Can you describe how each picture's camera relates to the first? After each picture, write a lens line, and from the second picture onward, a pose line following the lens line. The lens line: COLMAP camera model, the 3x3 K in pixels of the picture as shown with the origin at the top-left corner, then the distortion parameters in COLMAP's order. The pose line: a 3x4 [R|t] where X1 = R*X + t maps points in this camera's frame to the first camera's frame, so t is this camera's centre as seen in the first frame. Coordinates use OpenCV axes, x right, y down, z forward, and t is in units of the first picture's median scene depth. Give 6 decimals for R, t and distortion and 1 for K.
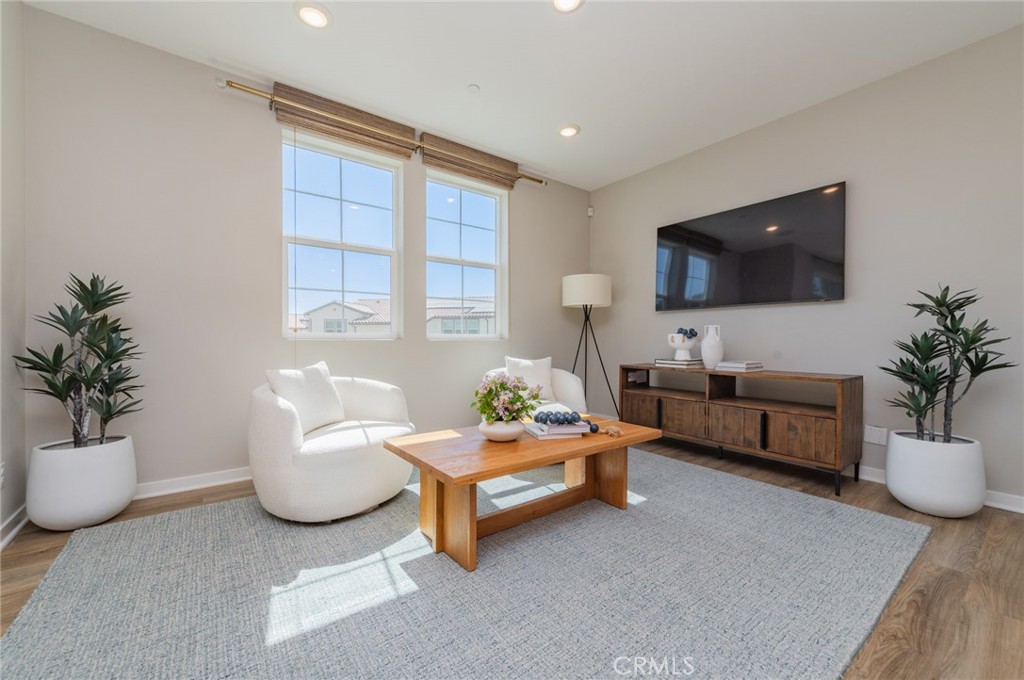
lens RADIAL K [[403.9, 0, 509.5], [0, 403.9, 342.4], [0, 0, 1]] dist [0.010513, -0.001306]
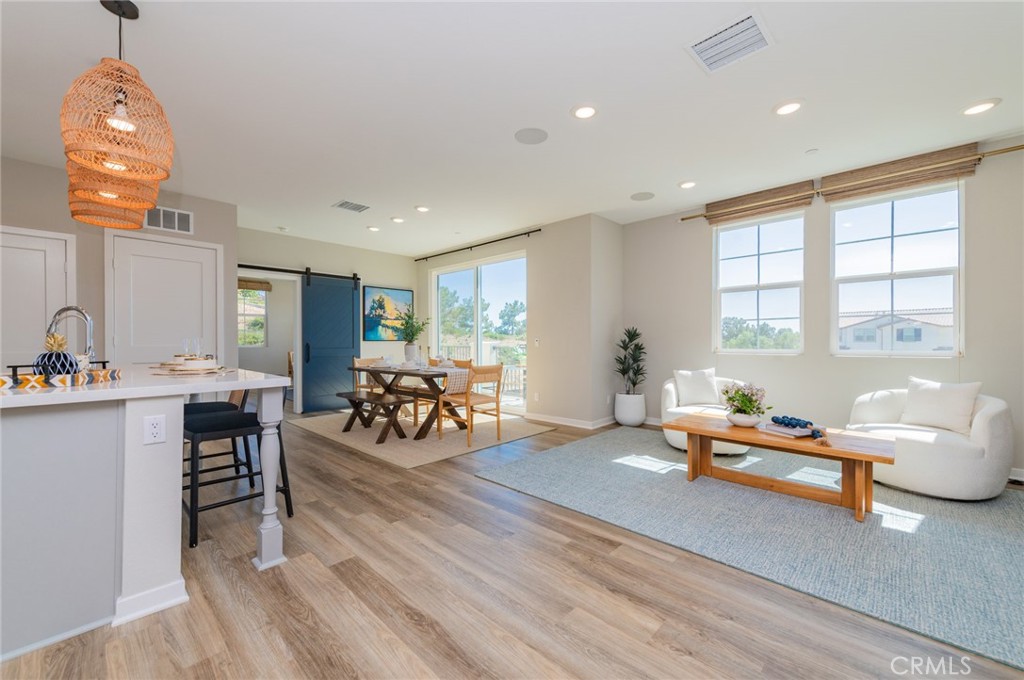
lens RADIAL K [[403.9, 0, 515.3], [0, 403.9, 341.8], [0, 0, 1]] dist [0.010513, -0.001306]
pose [[0.164894, 0.000255, -0.986311, 0.796132], [-0.001469, 0.999999, 0.000013, -0.044672], [0.986310, 0.001446, 0.164894, -0.064122]]
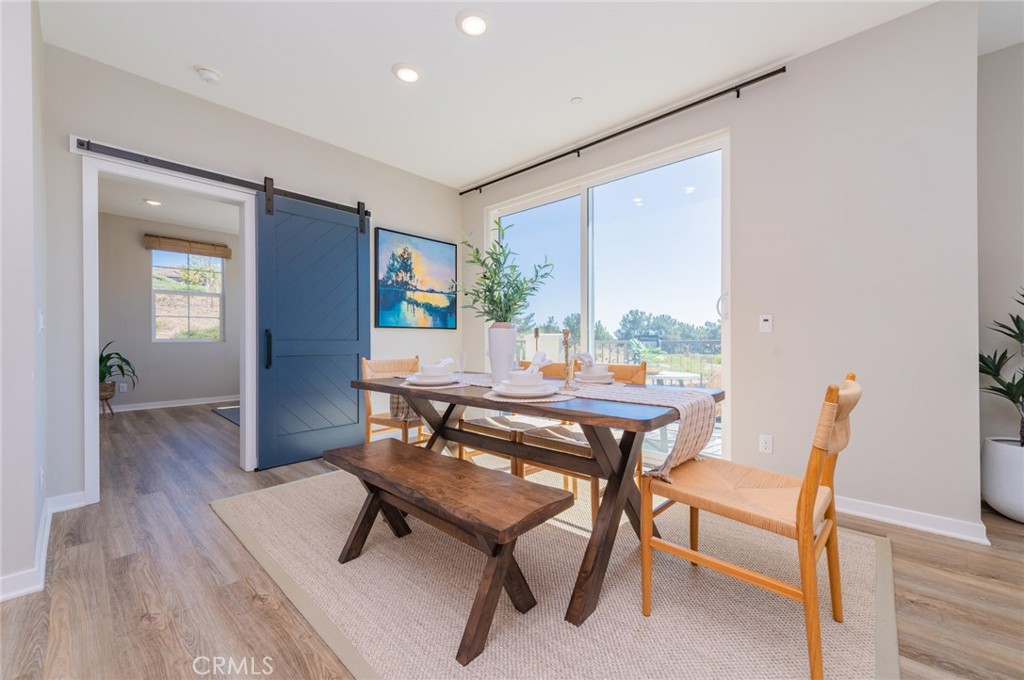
lens RADIAL K [[403.9, 0, 510.6], [0, 403.9, 340.5], [0, 0, 1]] dist [0.010513, -0.001306]
pose [[0.168221, -0.001739, -0.985748, -0.155526], [-0.000934, 0.999998, -0.001923, -0.011054], [0.985749, 0.001244, 0.168219, -0.298429]]
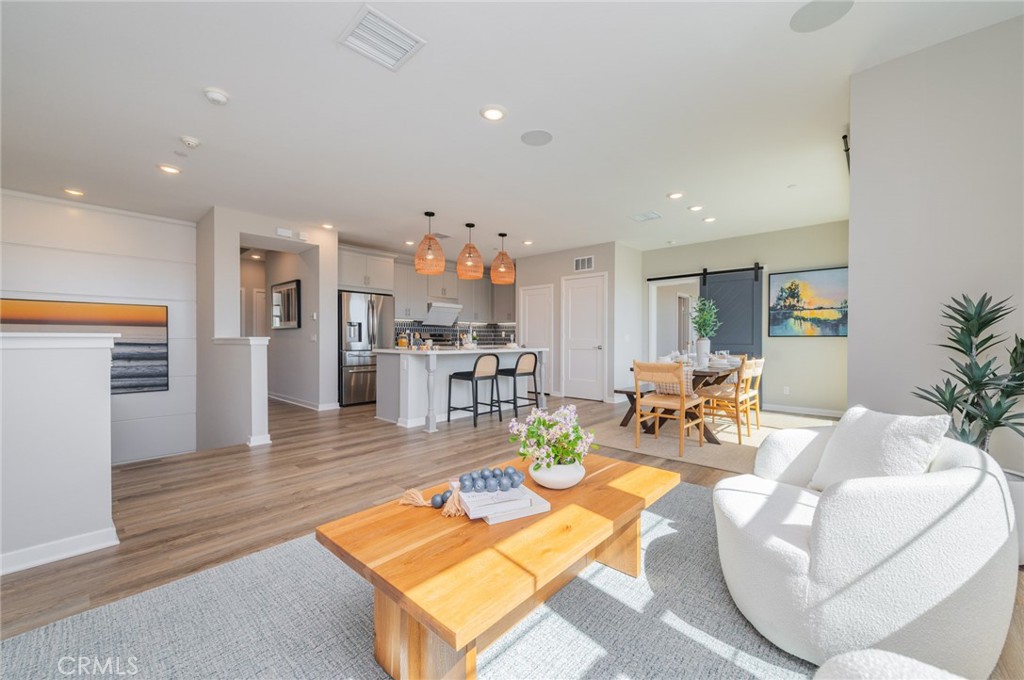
lens RADIAL K [[403.9, 0, 512.8], [0, 403.9, 348.7], [0, 0, 1]] dist [0.010513, -0.001306]
pose [[-0.983063, -0.001040, -0.183264, 0.121301], [-0.005668, 0.999678, 0.024733, -0.033045], [0.183180, 0.025352, -0.982753, 1.065339]]
